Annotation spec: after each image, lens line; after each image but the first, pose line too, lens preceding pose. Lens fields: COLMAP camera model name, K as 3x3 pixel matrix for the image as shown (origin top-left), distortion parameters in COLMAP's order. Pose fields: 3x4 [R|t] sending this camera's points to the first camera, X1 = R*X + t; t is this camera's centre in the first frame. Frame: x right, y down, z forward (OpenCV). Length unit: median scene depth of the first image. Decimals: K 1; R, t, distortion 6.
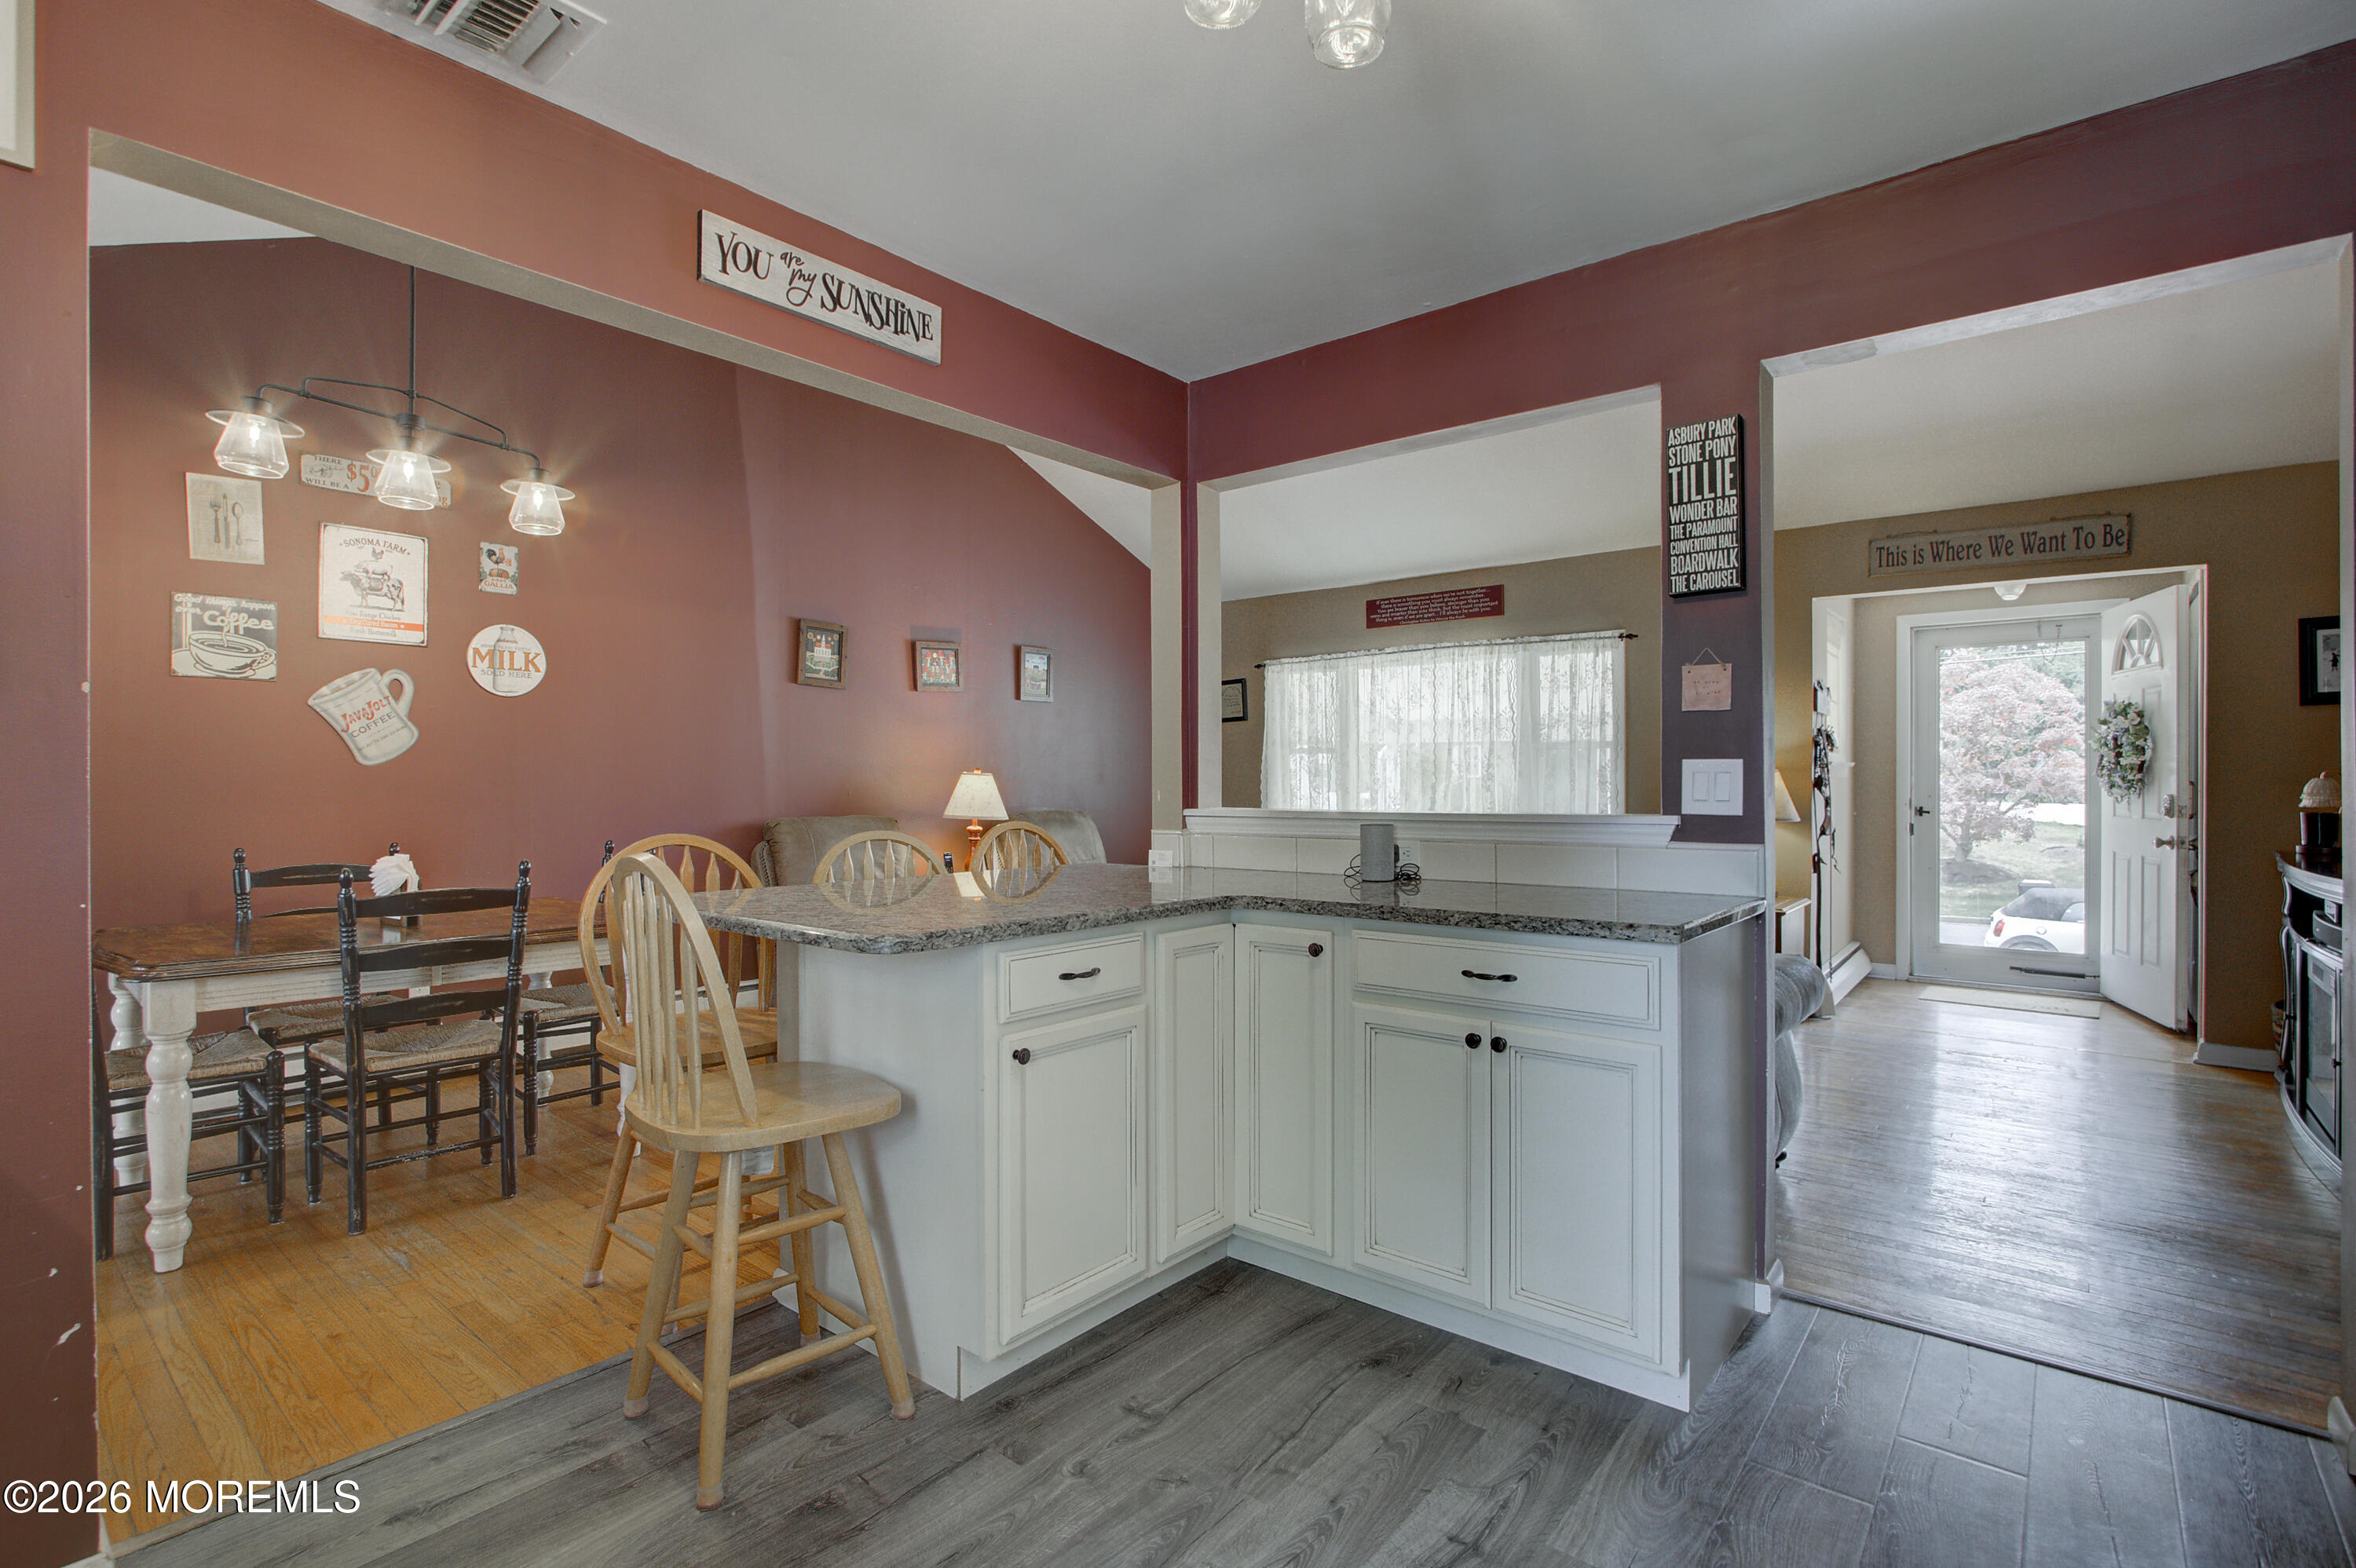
lens RADIAL K [[1092.4, 0, 1162.7], [0, 1092.4, 787.2], [0, 0, 1]] dist [-0.012543, 0.000836]
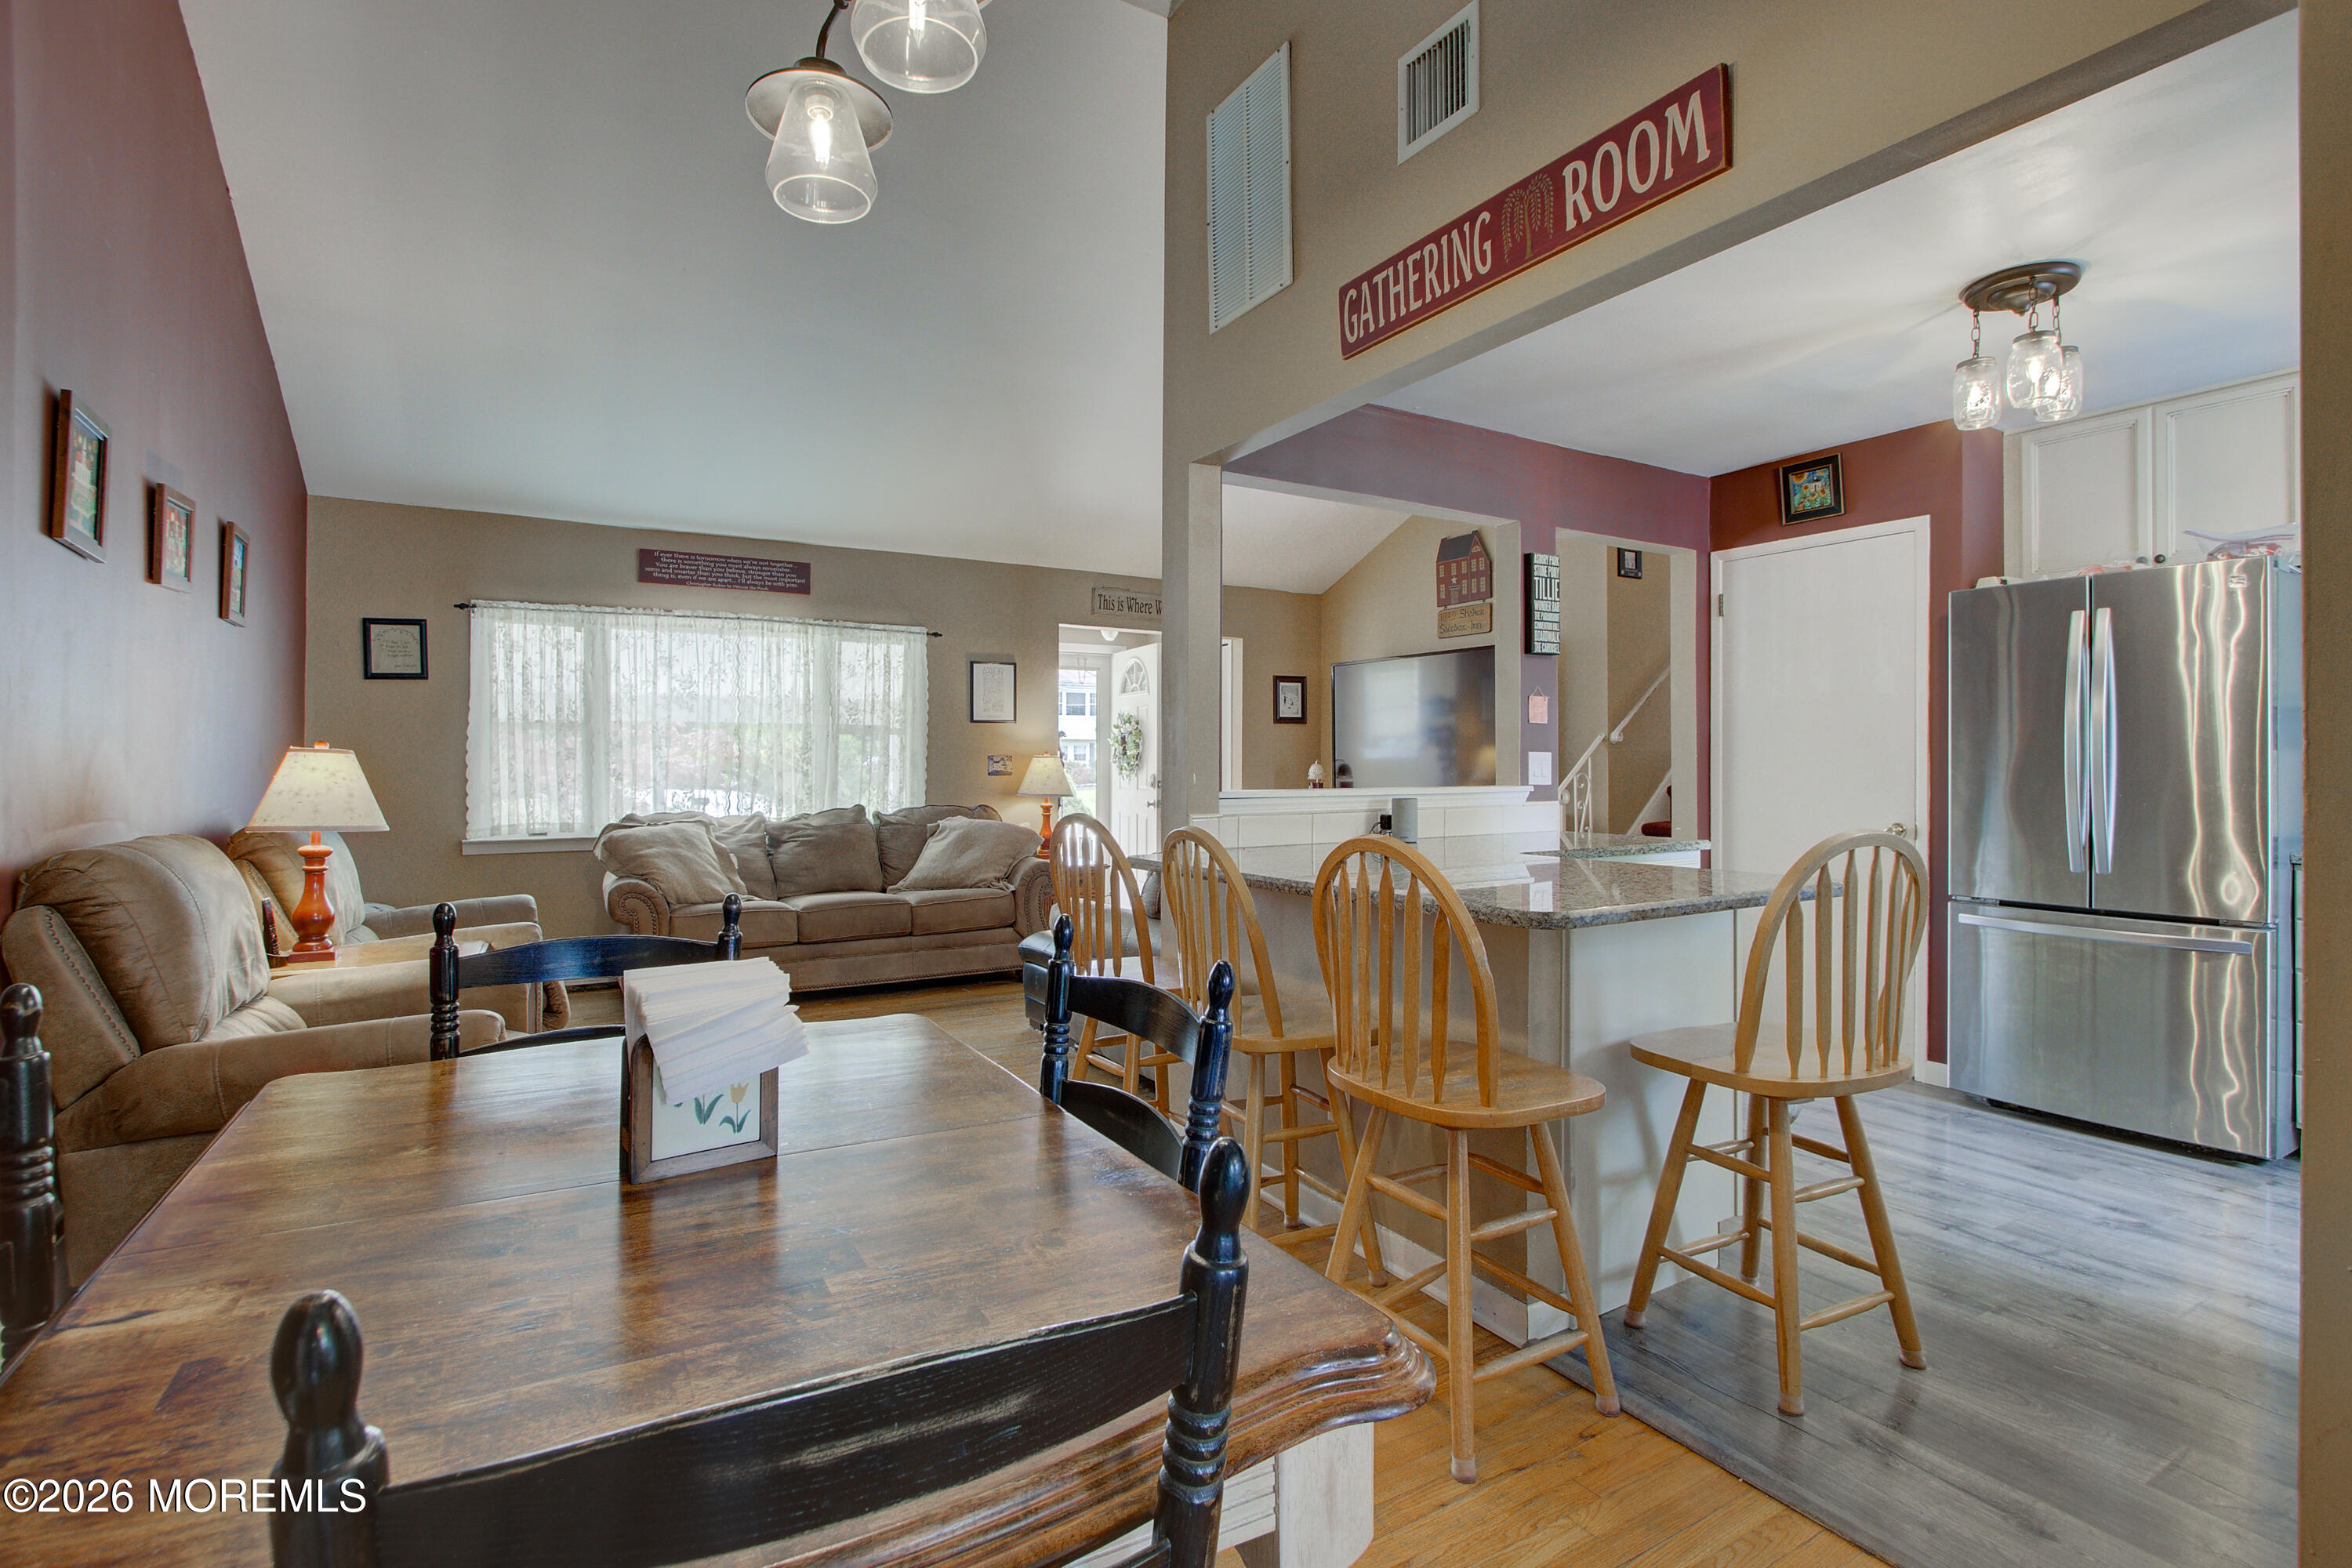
lens RADIAL K [[1090.7, 0, 1161.9], [0, 1090.7, 769.8], [0, 0, 1]] dist [-0.012543, 0.000836]
pose [[0.340488, -0.003300, 0.940243, -0.523747], [0.005341, 0.999984, 0.001575, -0.001380], [-0.940234, 0.004486, 0.340501, 0.394606]]
